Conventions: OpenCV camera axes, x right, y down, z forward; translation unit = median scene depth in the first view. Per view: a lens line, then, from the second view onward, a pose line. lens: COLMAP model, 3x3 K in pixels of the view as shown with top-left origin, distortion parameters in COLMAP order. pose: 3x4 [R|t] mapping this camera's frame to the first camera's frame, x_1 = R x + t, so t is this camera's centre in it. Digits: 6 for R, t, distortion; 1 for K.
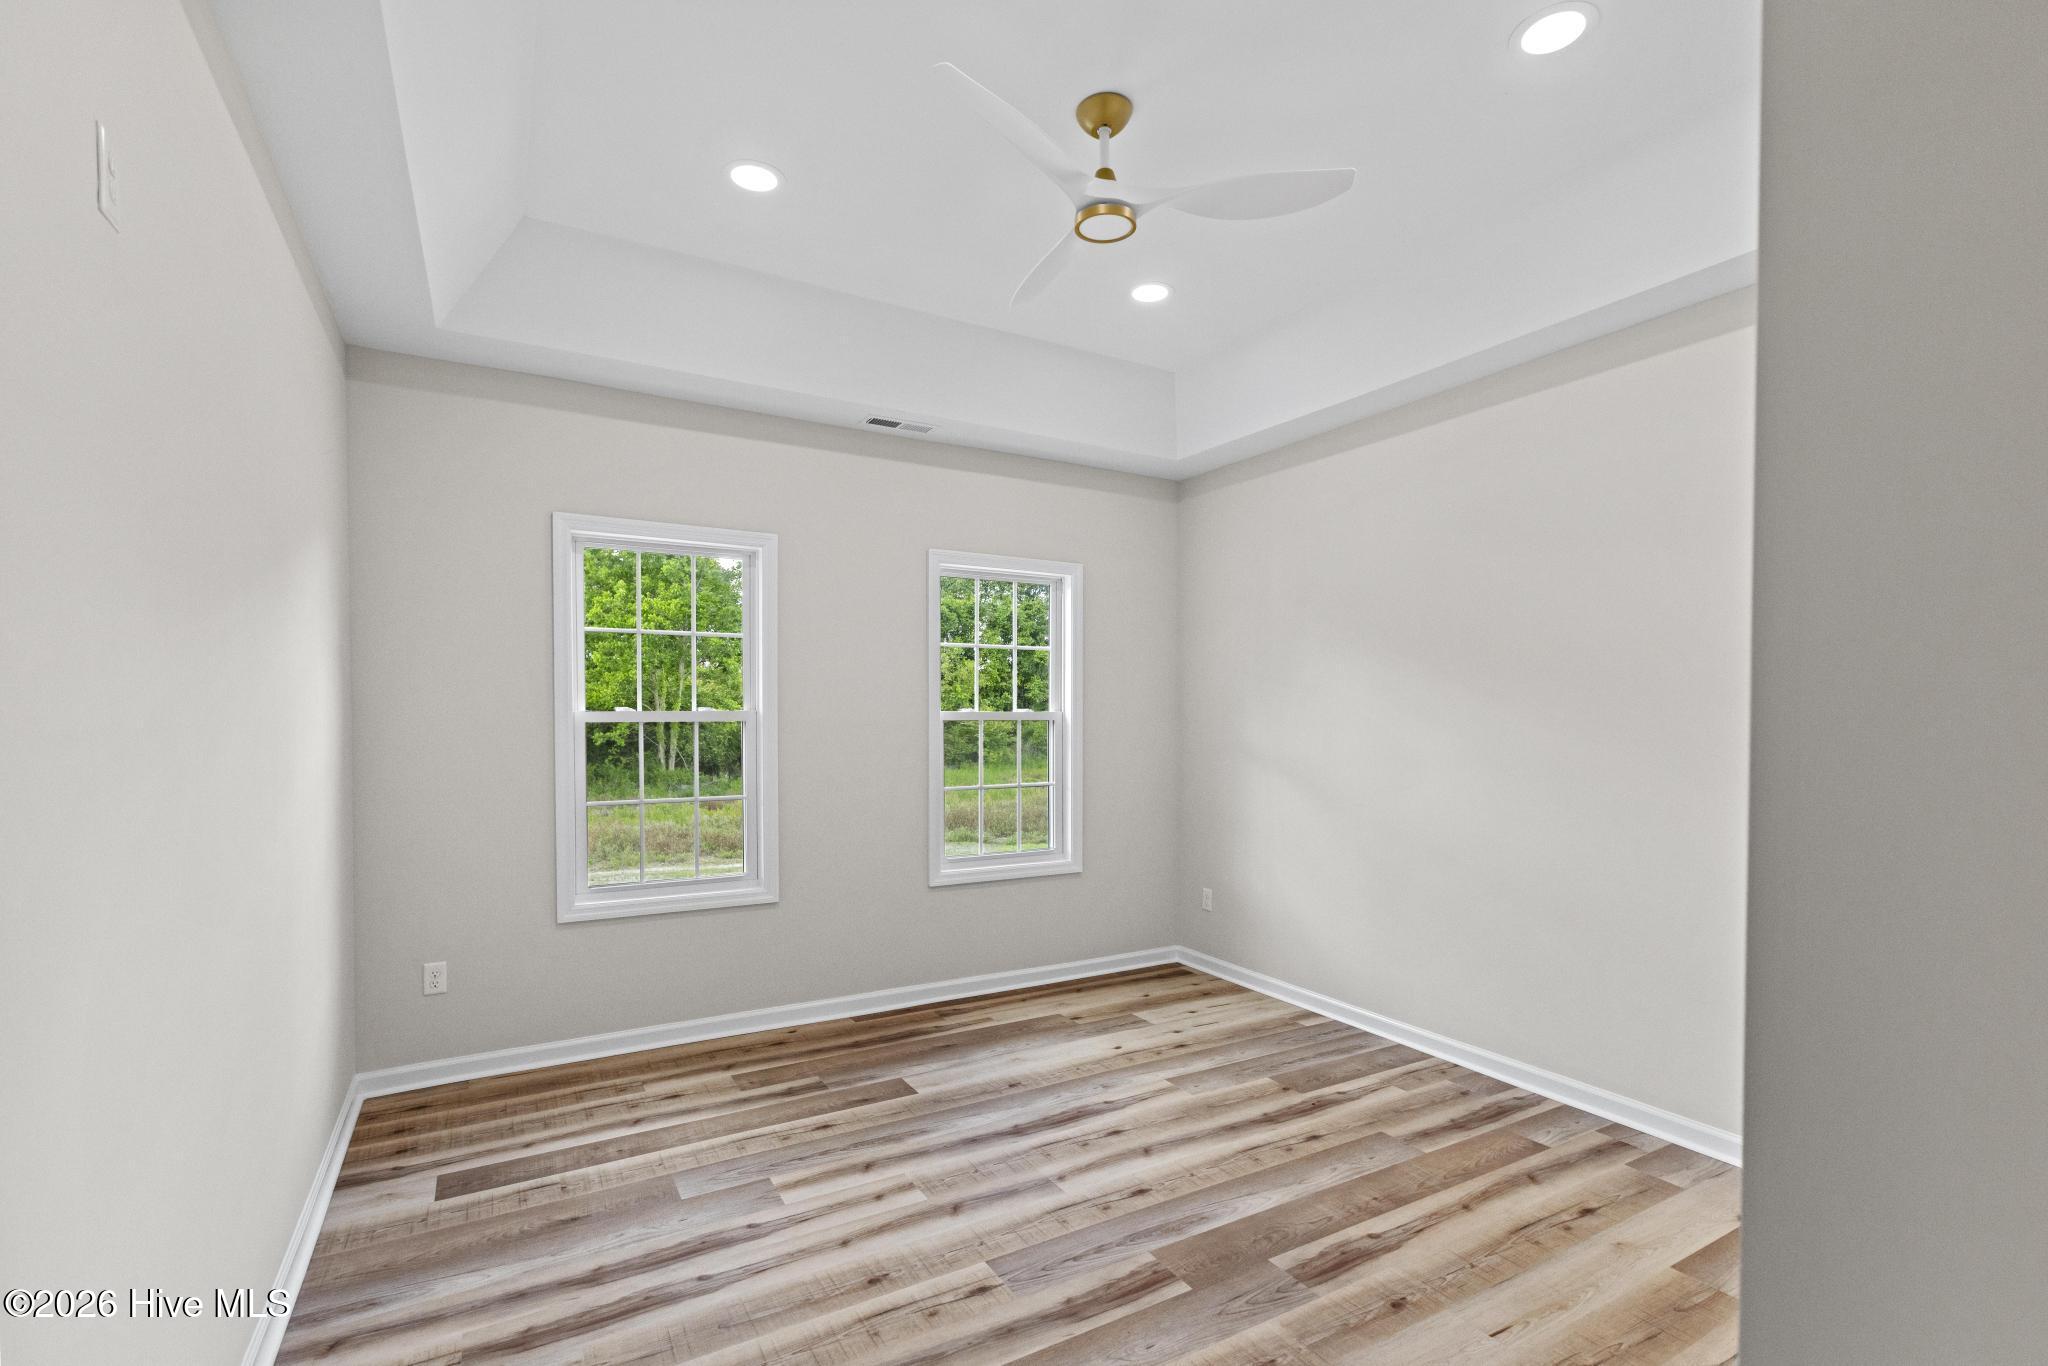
lens RADIAL K [[914.3, 0, 1024.6], [0, 914.3, 705.7], [0, 0, 1]] dist [0.003120, -0.000261]
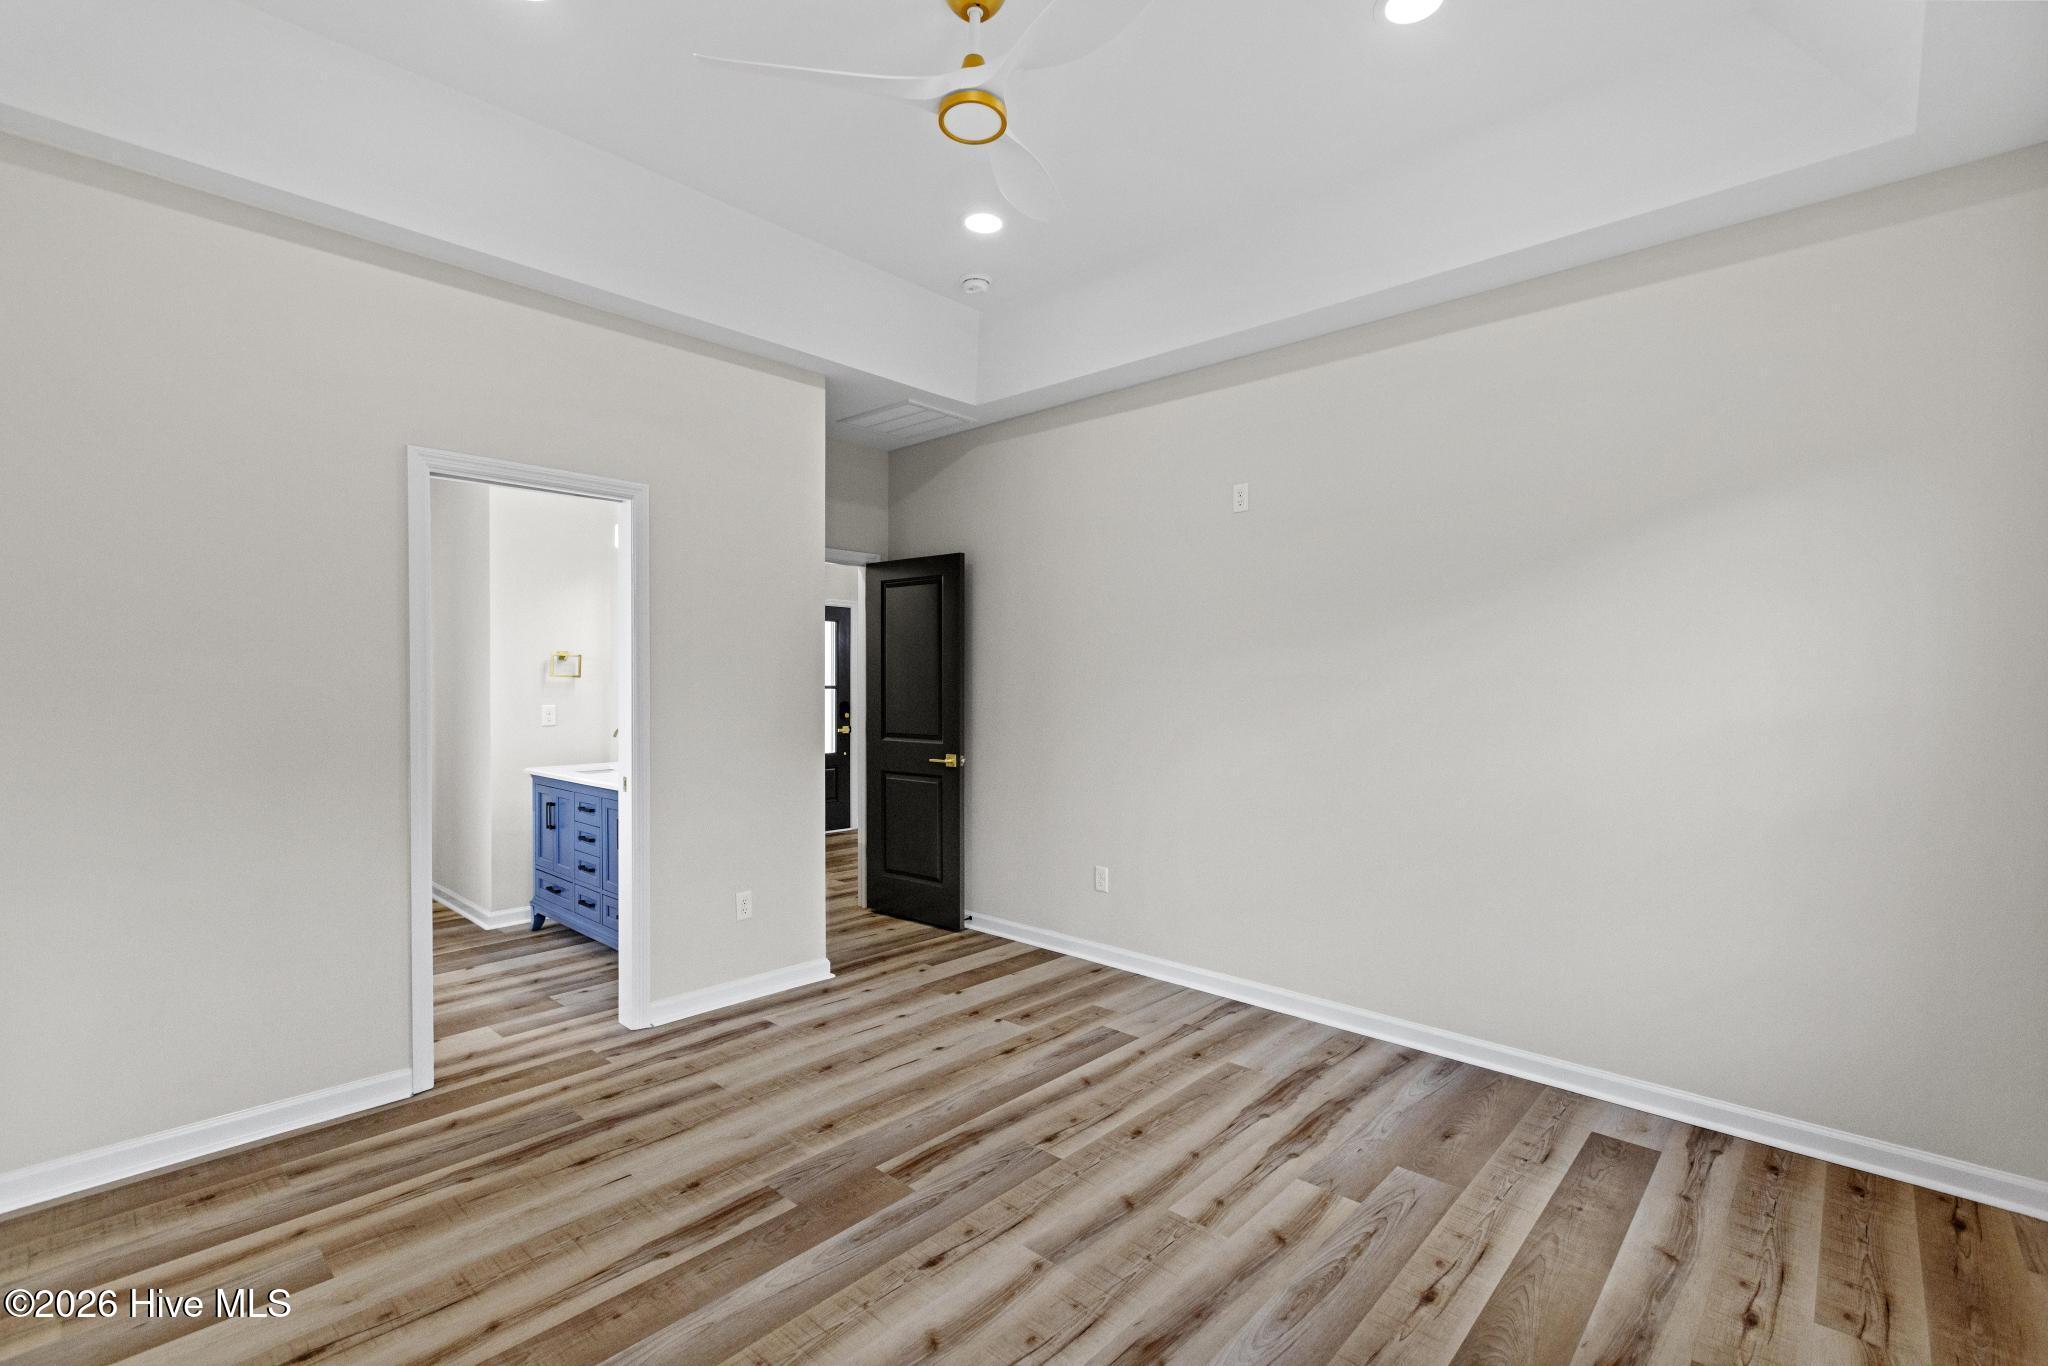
lens RADIAL K [[914.3, 0, 1024.6], [0, 914.3, 705.7], [0, 0, 1]] dist [0.003120, -0.000261]
pose [[-0.954532, 0.001659, -0.298103, 0.301115], [-0.002104, 0.999922, 0.012303, 0.042011], [0.298100, 0.012371, -0.954454, 1.867076]]
